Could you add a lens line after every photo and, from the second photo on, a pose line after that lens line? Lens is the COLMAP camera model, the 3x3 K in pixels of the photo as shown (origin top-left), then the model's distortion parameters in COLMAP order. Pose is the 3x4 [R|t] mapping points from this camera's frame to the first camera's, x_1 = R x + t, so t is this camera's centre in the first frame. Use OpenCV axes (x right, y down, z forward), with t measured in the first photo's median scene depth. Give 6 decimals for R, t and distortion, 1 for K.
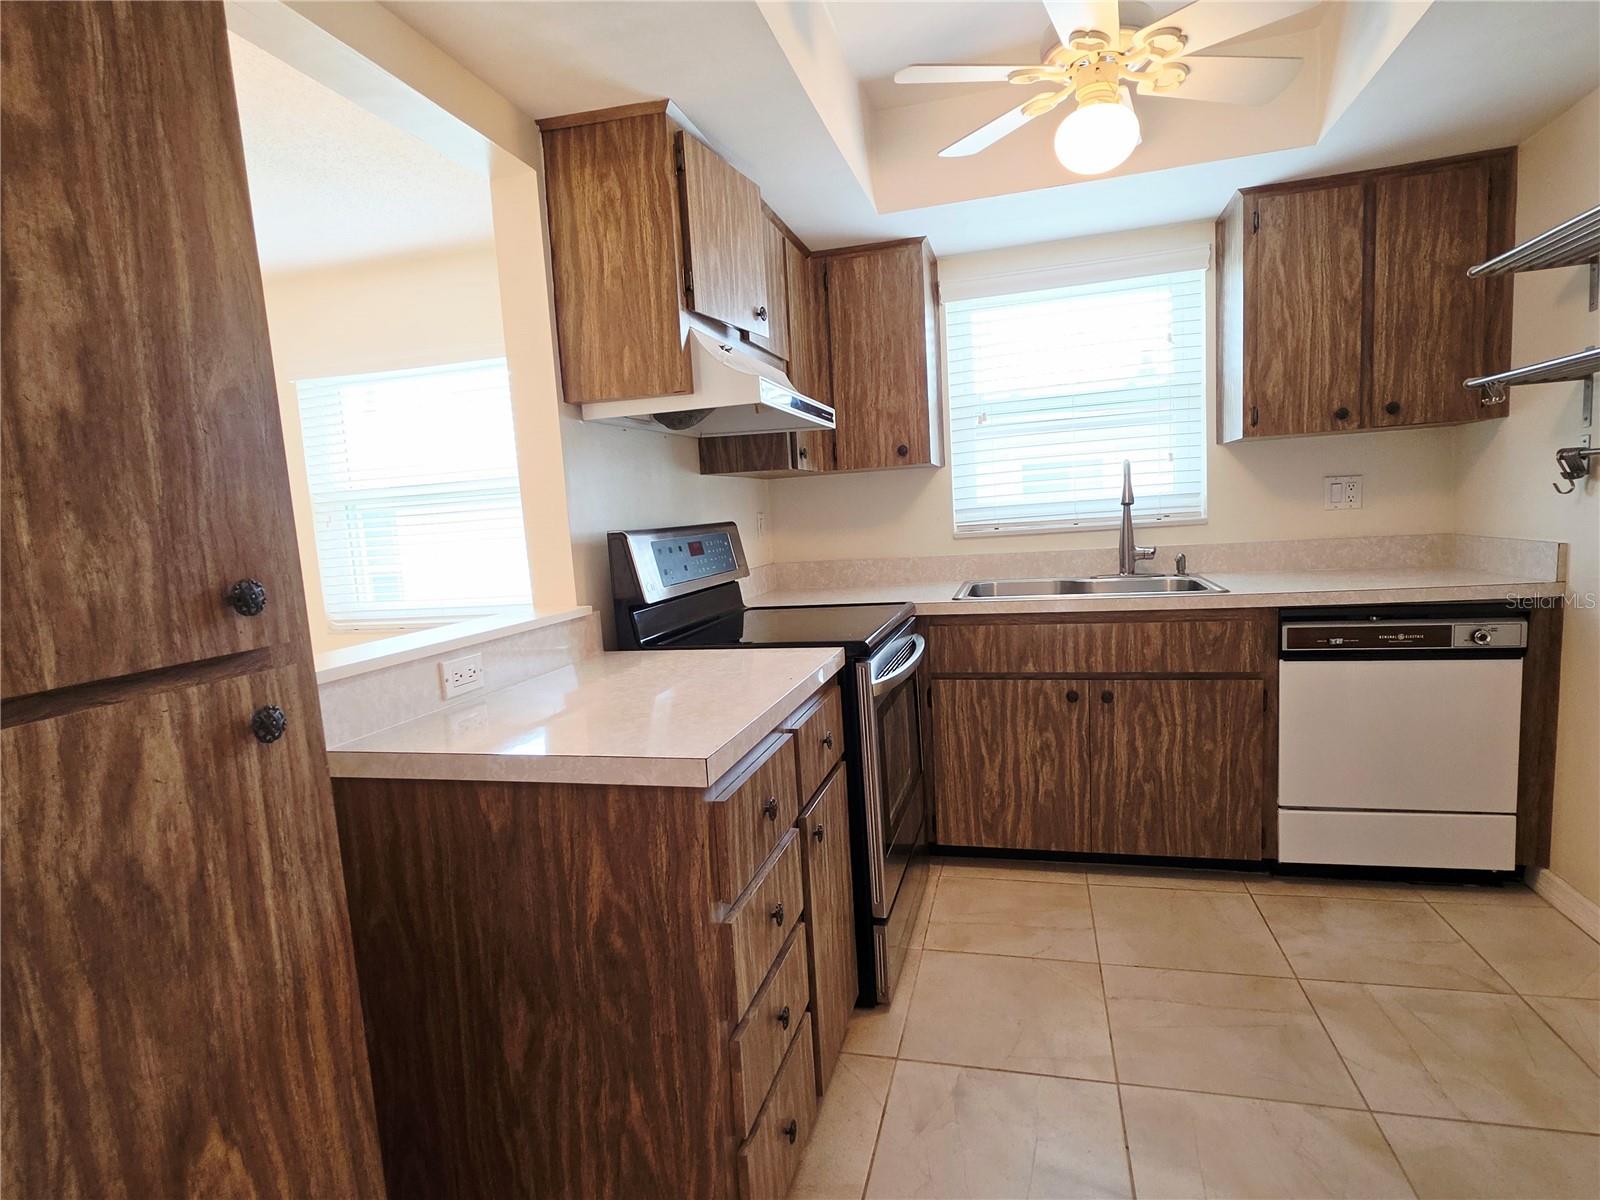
lens RADIAL K [[839.2, 0, 820.6], [0, 839.2, 603.3], [0, 0, 1]] dist [0.015635, -0.001877]
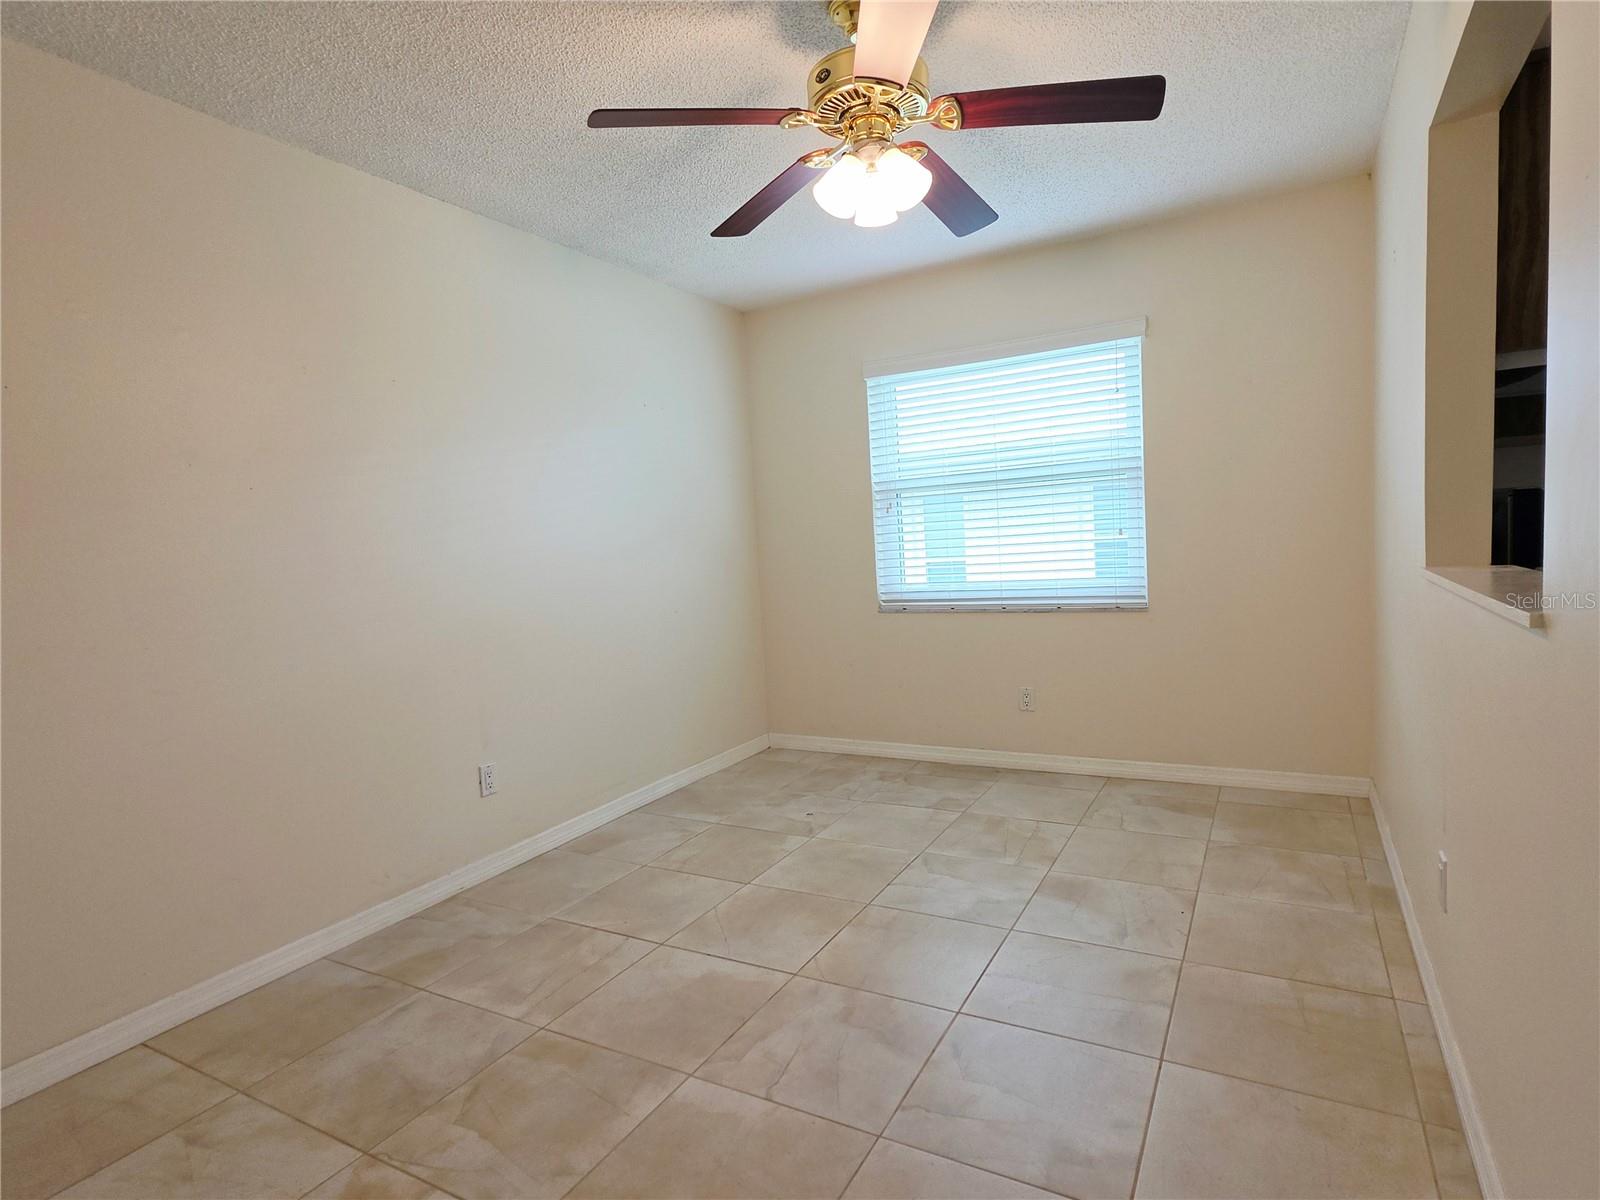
lens RADIAL K [[839.2, 0, 820.6], [0, 839.2, 603.3], [0, 0, 1]] dist [0.015635, -0.001877]
pose [[0.965855, 0.027295, -0.257640, -0.610297], [-0.031442, 0.999434, -0.011992, 0.063077], [0.257166, 0.019683, 0.966167, -0.088072]]
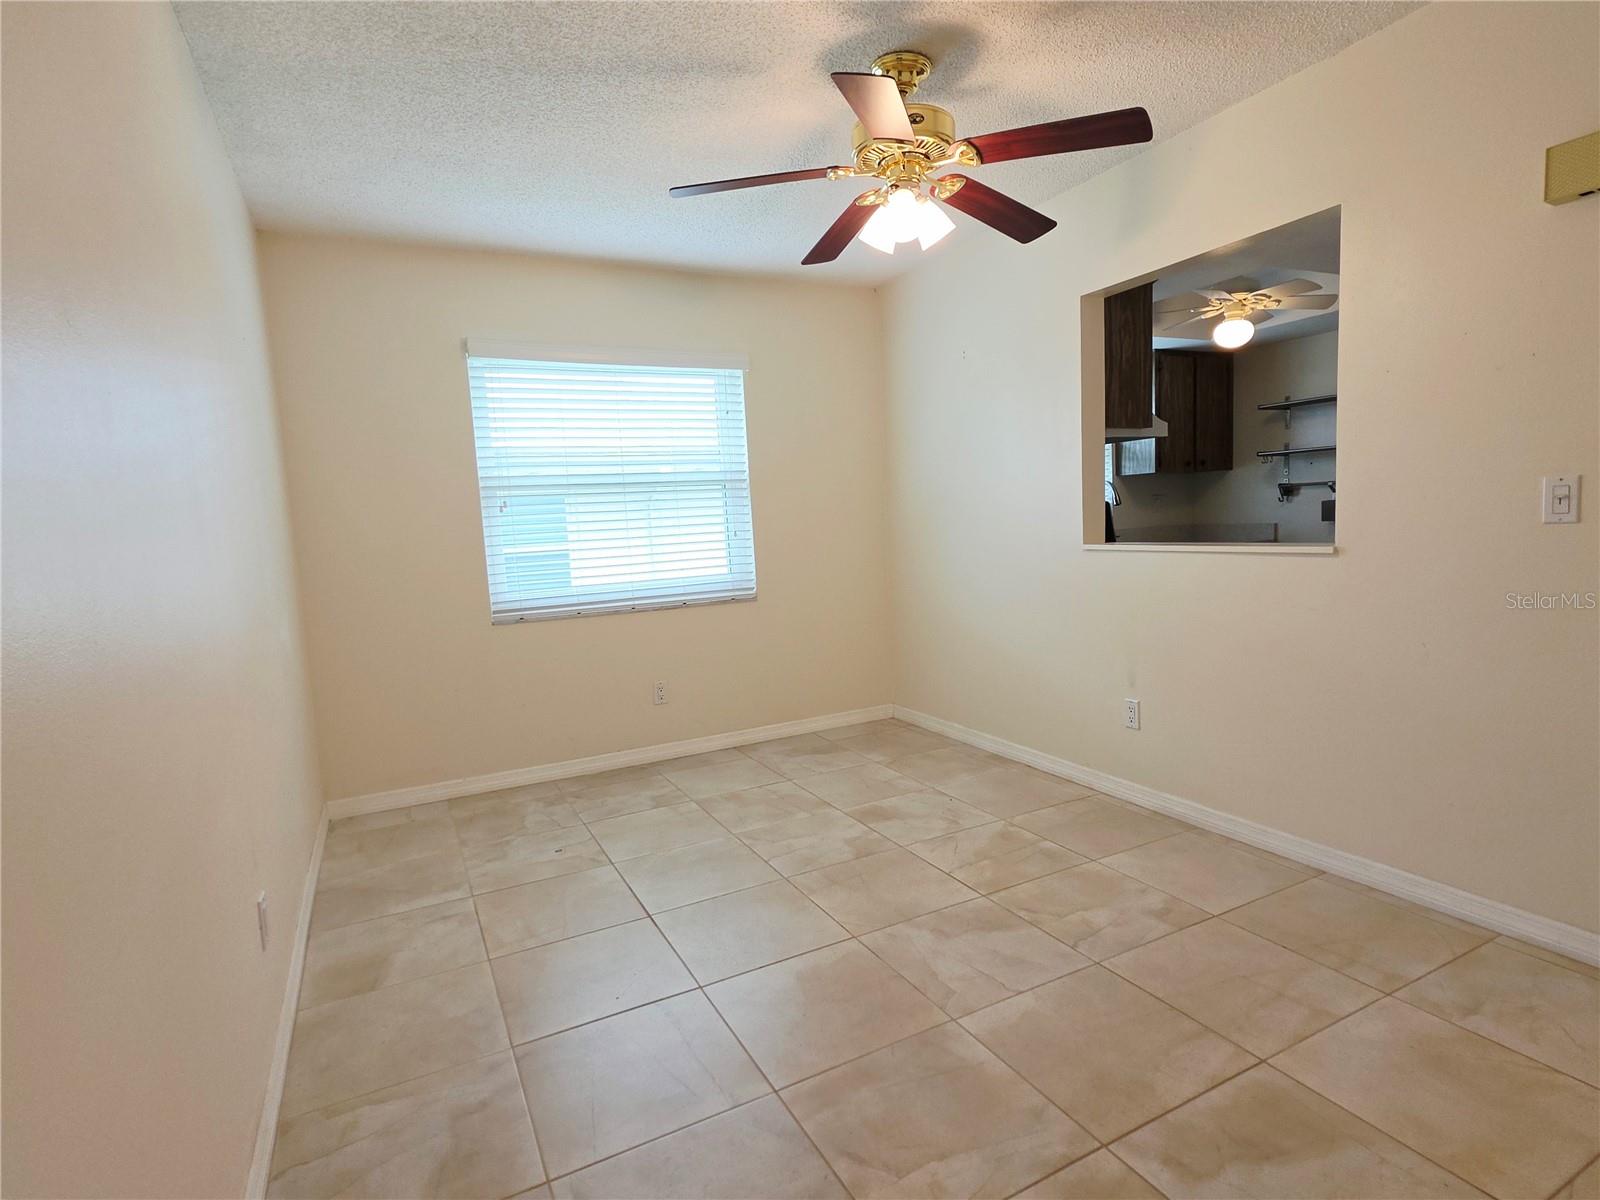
lens RADIAL K [[839.2, 0, 820.6], [0, 839.2, 603.3], [0, 0, 1]] dist [0.015635, -0.001877]
pose [[0.749315, -0.042855, 0.660826, -1.446044], [0.075138, 0.996961, -0.020547, 0.091909], [-0.657937, 0.065049, 0.750258, 0.067530]]
